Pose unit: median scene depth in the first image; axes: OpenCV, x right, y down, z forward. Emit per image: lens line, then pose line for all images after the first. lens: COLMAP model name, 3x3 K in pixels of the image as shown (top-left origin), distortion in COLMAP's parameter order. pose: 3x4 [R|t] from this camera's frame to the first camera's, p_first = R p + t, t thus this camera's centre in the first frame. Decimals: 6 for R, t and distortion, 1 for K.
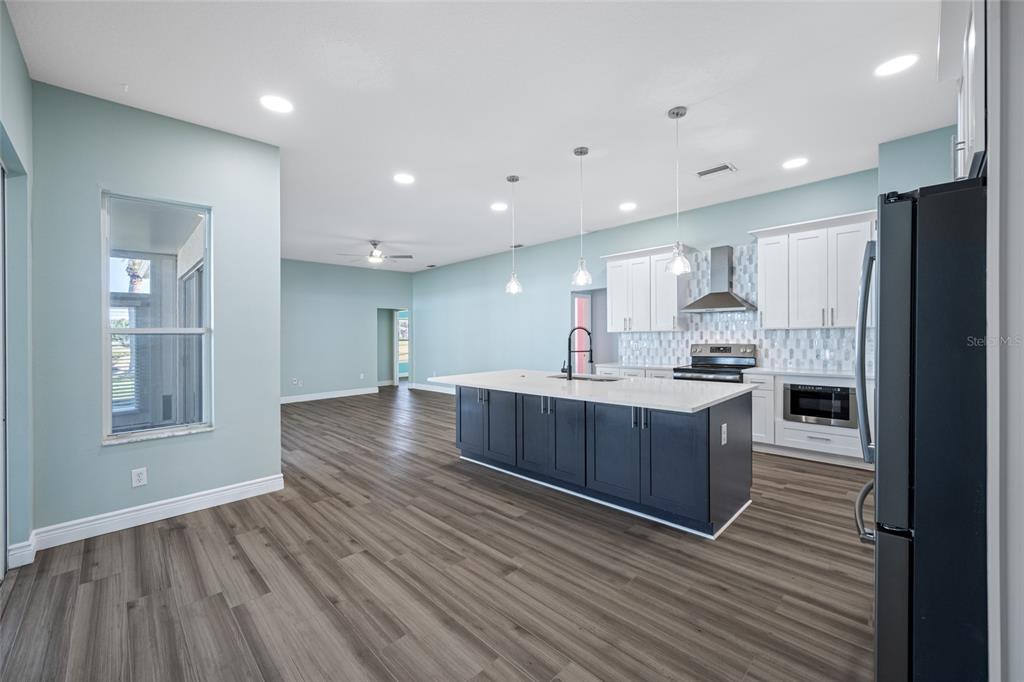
lens RADIAL K [[407.5, 0, 509.8], [0, 407.5, 335.4], [0, 0, 1]] dist [-0.000705, 0.000252]
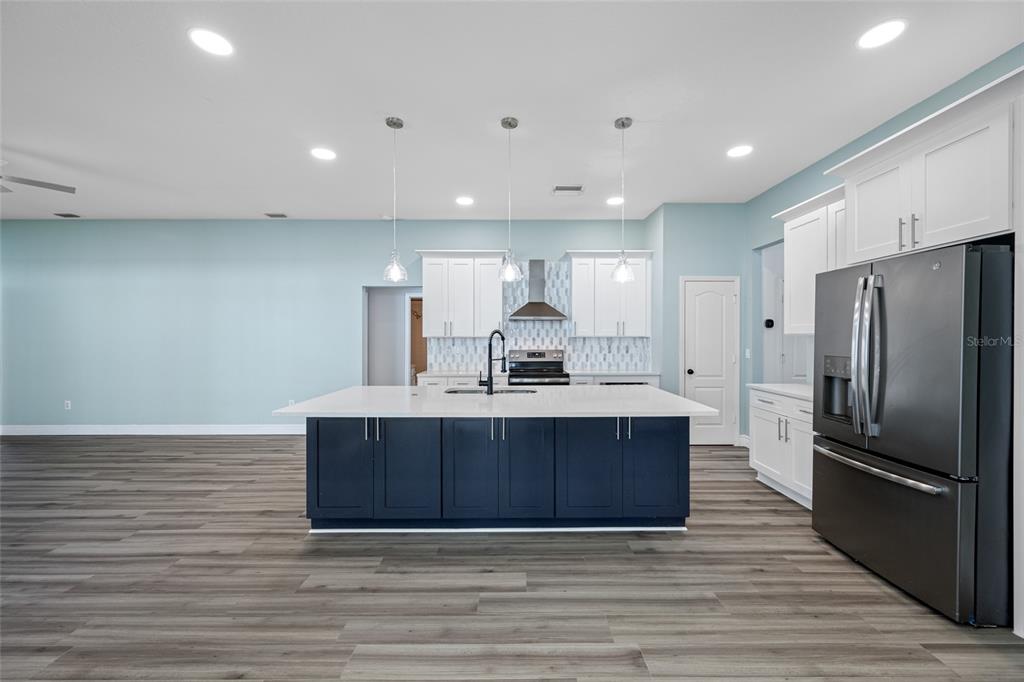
lens RADIAL K [[410.0, 0, 512.0], [0, 410.0, 341.0], [0, 0, 1]] dist [-0.000071, 0.000152]
pose [[0.699657, 0.010618, 0.714400, -0.415710], [-0.009942, 0.999937, -0.005125, 0.005144], [-0.714410, -0.003517, 0.699718, 0.388125]]
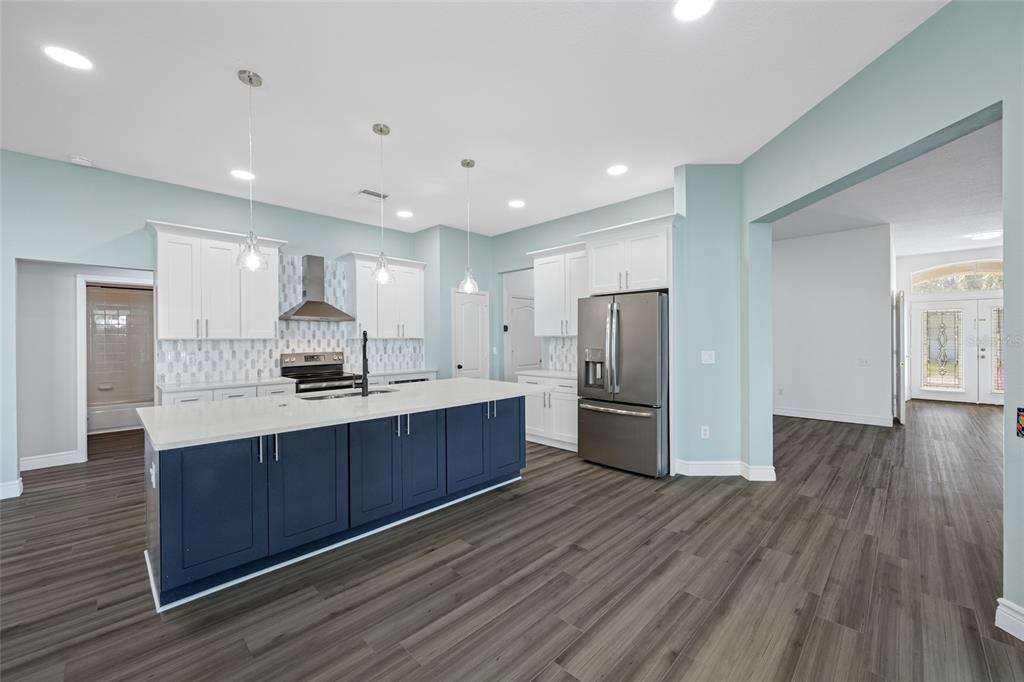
lens RADIAL K [[404.7, 0, 516.4], [0, 404.7, 341.1], [0, 0, 1]] dist [0.000920, 0.000193]
pose [[-0.019733, 0.011816, 0.999735, -0.670965], [0.007575, 0.999903, -0.011668, 0.011213], [-0.999777, 0.007343, -0.019820, 0.711237]]
